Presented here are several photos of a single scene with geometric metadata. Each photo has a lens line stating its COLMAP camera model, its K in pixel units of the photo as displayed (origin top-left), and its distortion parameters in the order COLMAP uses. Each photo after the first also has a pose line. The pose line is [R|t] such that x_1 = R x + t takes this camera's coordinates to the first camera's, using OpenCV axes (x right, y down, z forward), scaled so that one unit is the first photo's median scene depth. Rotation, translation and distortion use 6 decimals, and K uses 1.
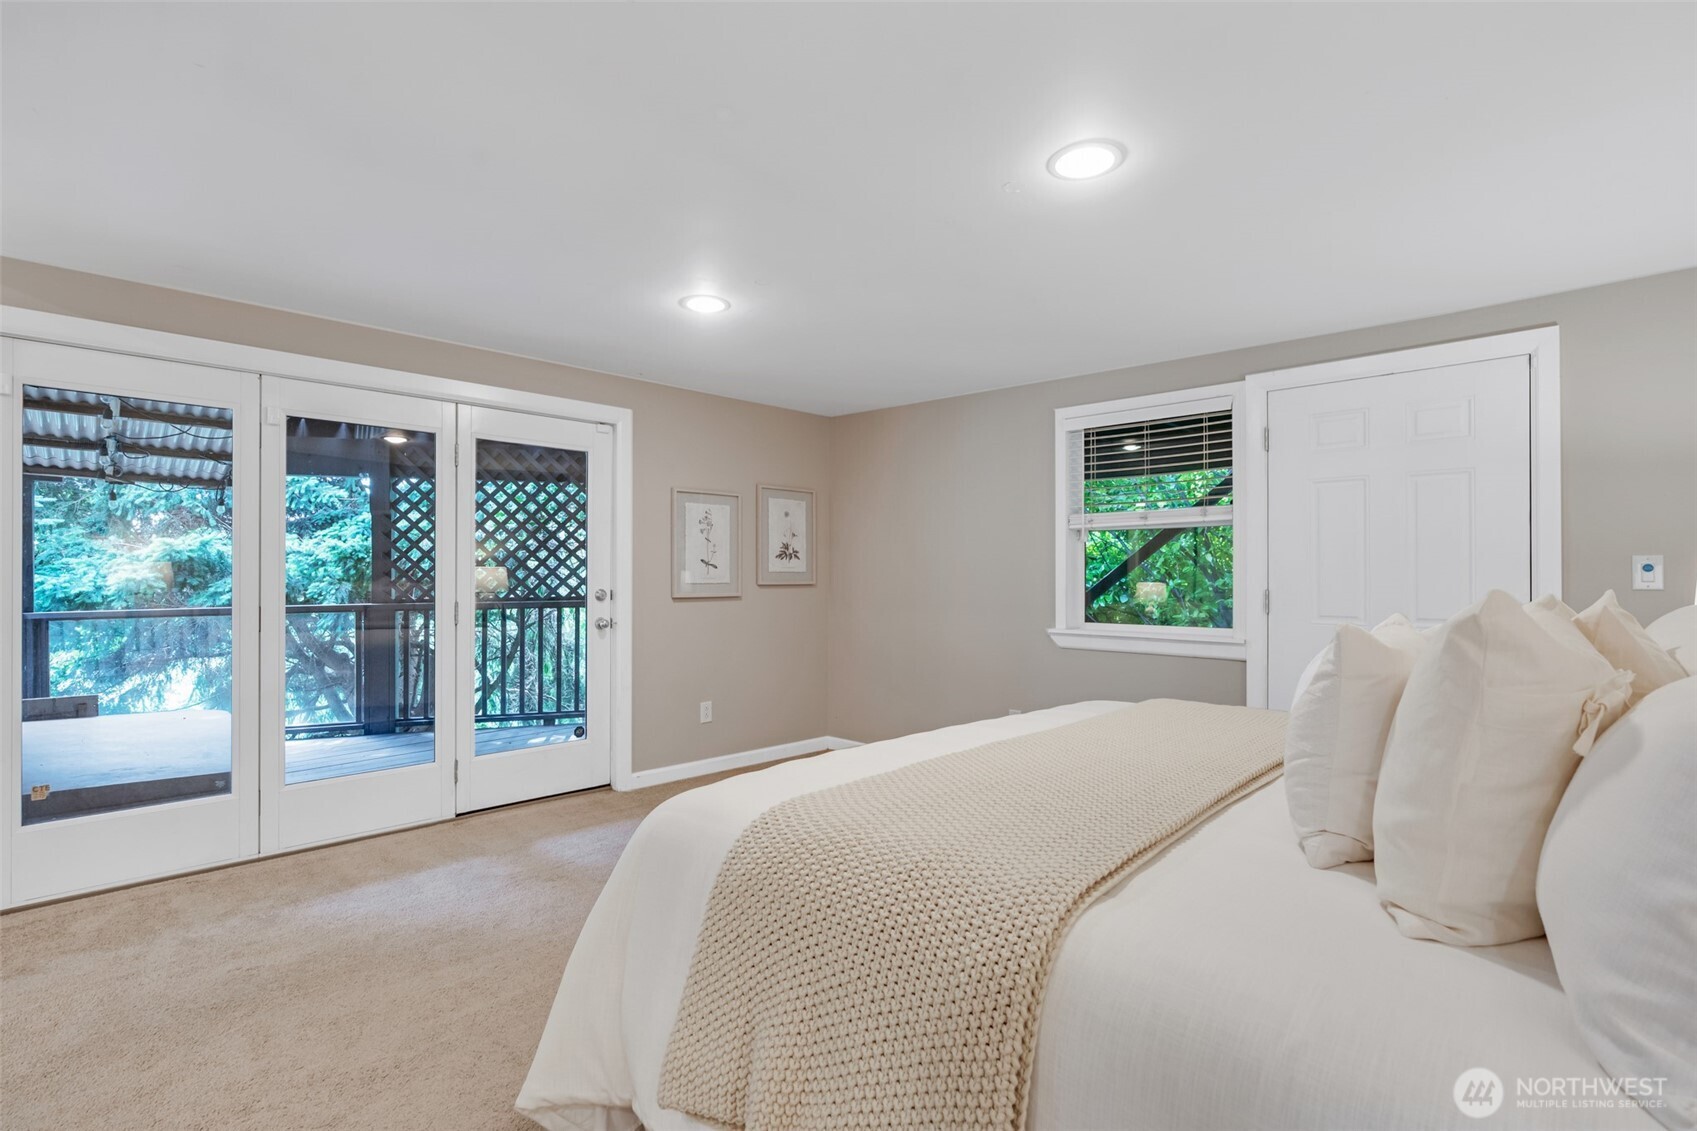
lens RADIAL K [[785.8, 0, 844.9], [0, 785.8, 573.4], [0, 0, 1]] dist [-0.008516, 0.003146]
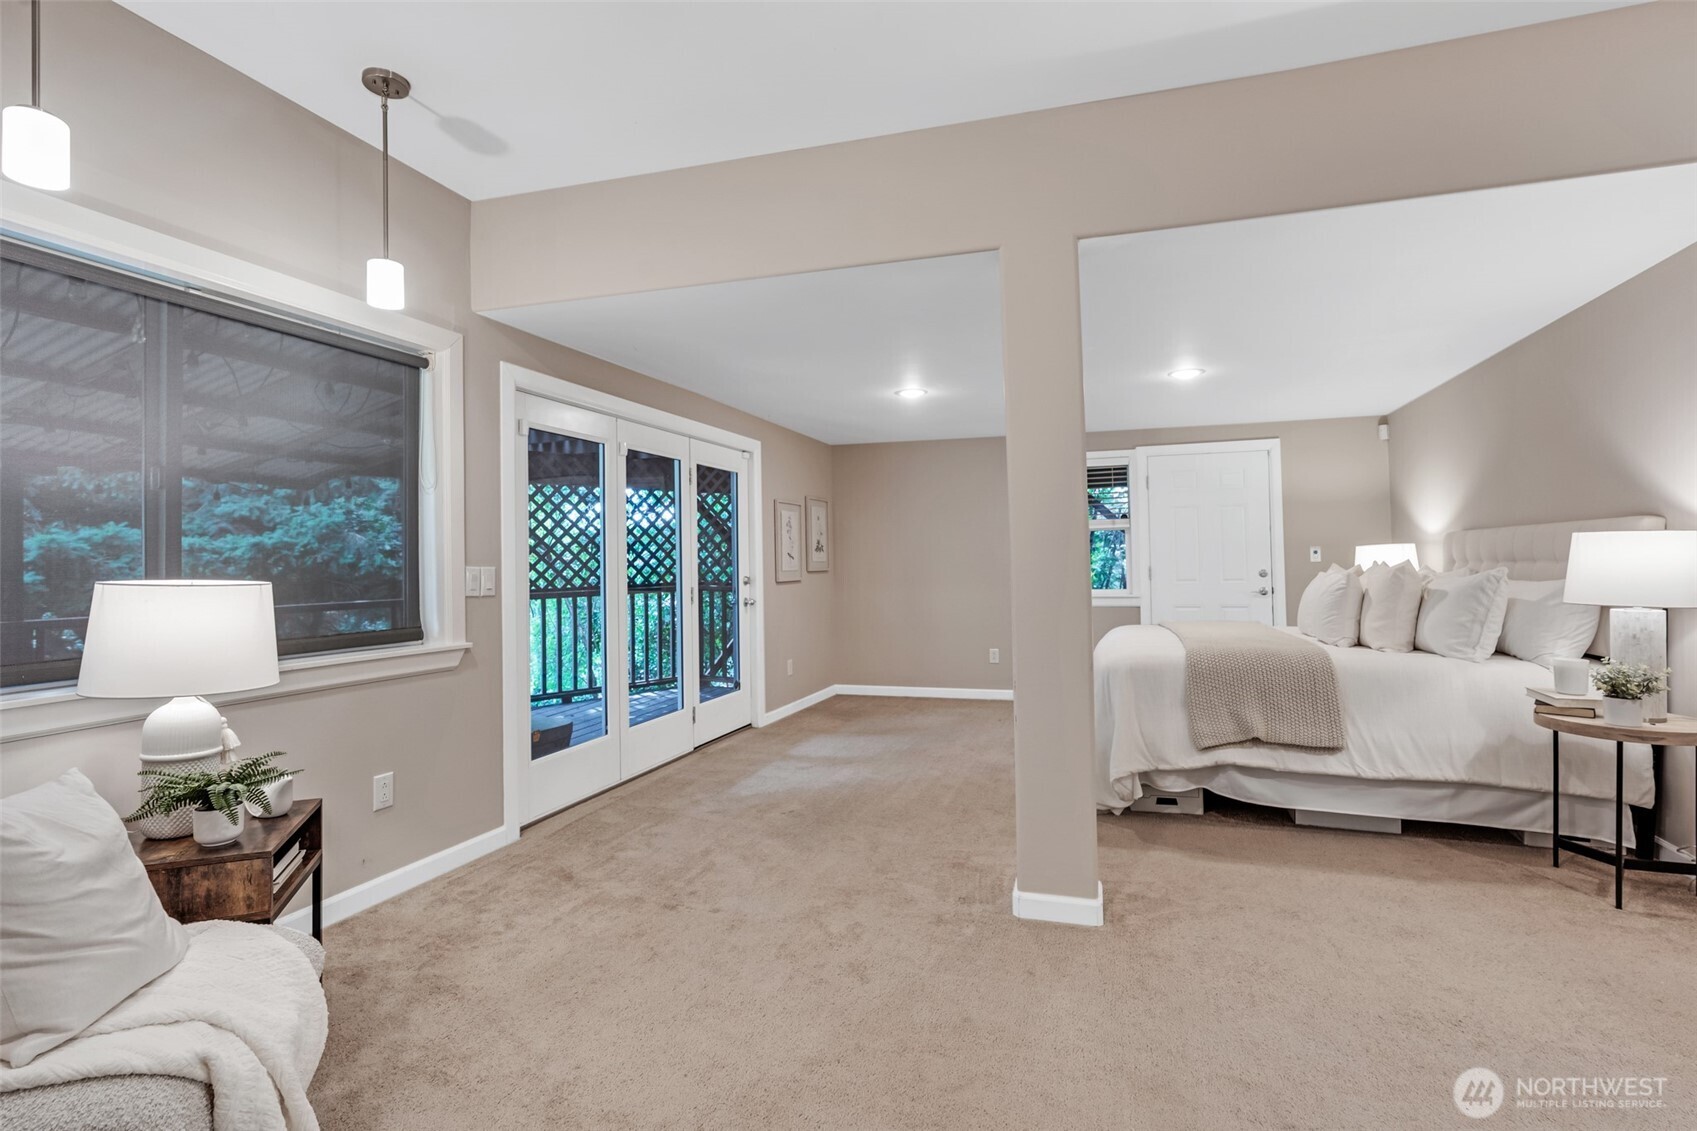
lens RADIAL K [[785.8, 0, 853.8], [0, 785.8, 554.9], [0, 0, 1]] dist [-0.008516, 0.003146]
pose [[0.899303, -0.010688, 0.437196, -0.717024], [0.015561, 0.999850, -0.007567, -0.002476], [-0.437050, 0.013608, 0.899334, -0.270651]]
